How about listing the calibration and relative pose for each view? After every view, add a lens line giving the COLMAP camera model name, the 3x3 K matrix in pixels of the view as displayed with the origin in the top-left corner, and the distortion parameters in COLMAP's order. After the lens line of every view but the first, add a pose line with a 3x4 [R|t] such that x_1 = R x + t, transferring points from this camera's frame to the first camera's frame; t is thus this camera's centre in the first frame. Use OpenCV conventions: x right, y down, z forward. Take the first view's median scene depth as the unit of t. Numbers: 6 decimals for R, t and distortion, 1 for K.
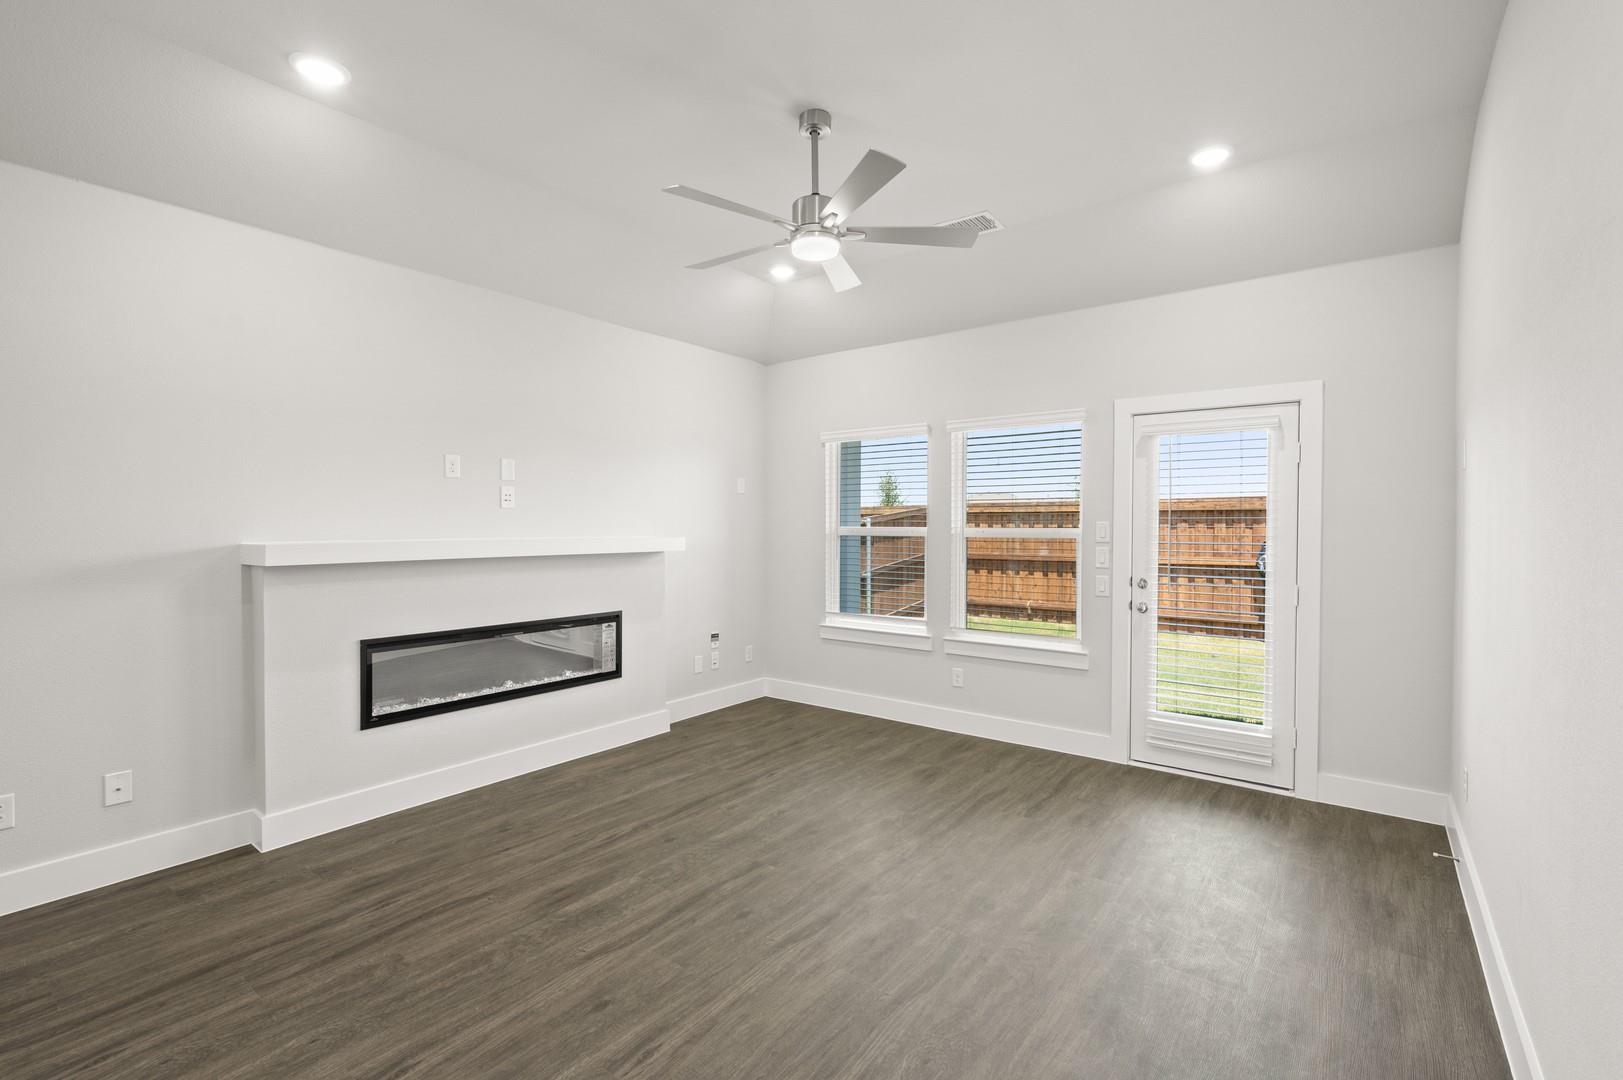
lens RADIAL K [[730.1, 0, 811.5], [0, 730.1, 540.0], [0, 0, 1]] dist [-0.001126, -0.000156]
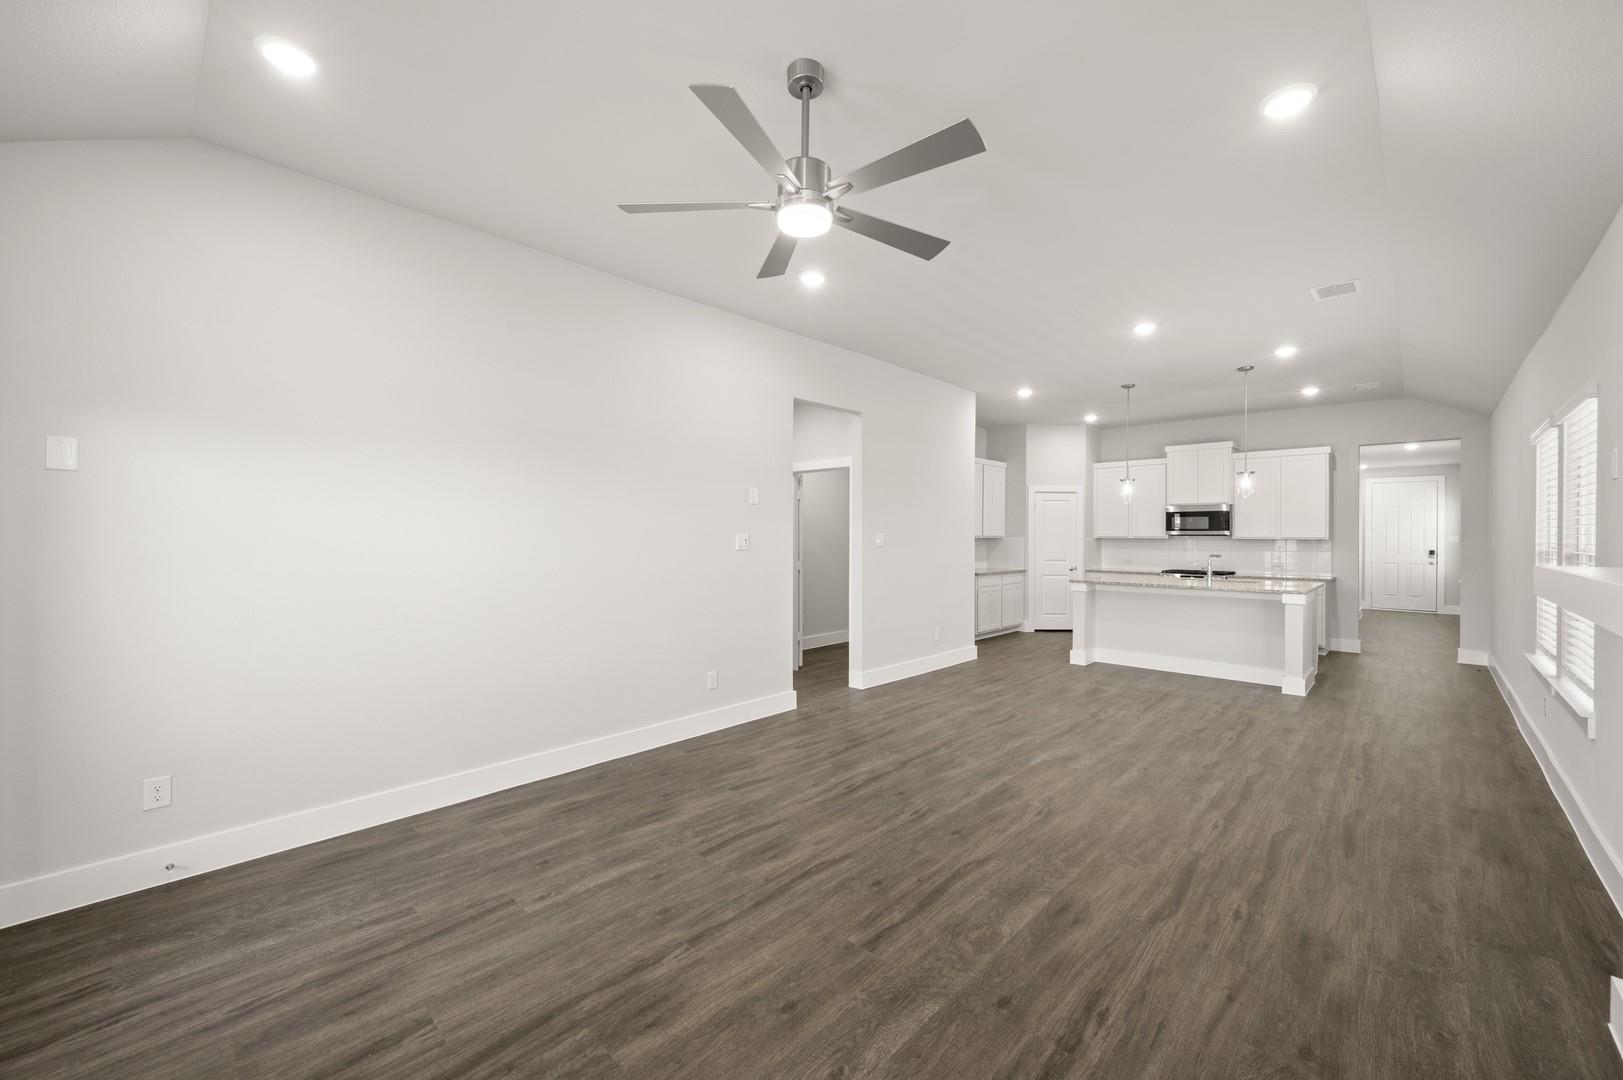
lens RADIAL K [[643.6, 0, 811.5], [0, 643.6, 540.0], [0, 0, 1]] dist [0.000626, 0.000073]
pose [[-0.993969, -0.004554, 0.109566, -0.095339], [-0.001528, 0.999616, 0.027680, -0.039969], [-0.109650, 0.027346, -0.993594, 1.901186]]
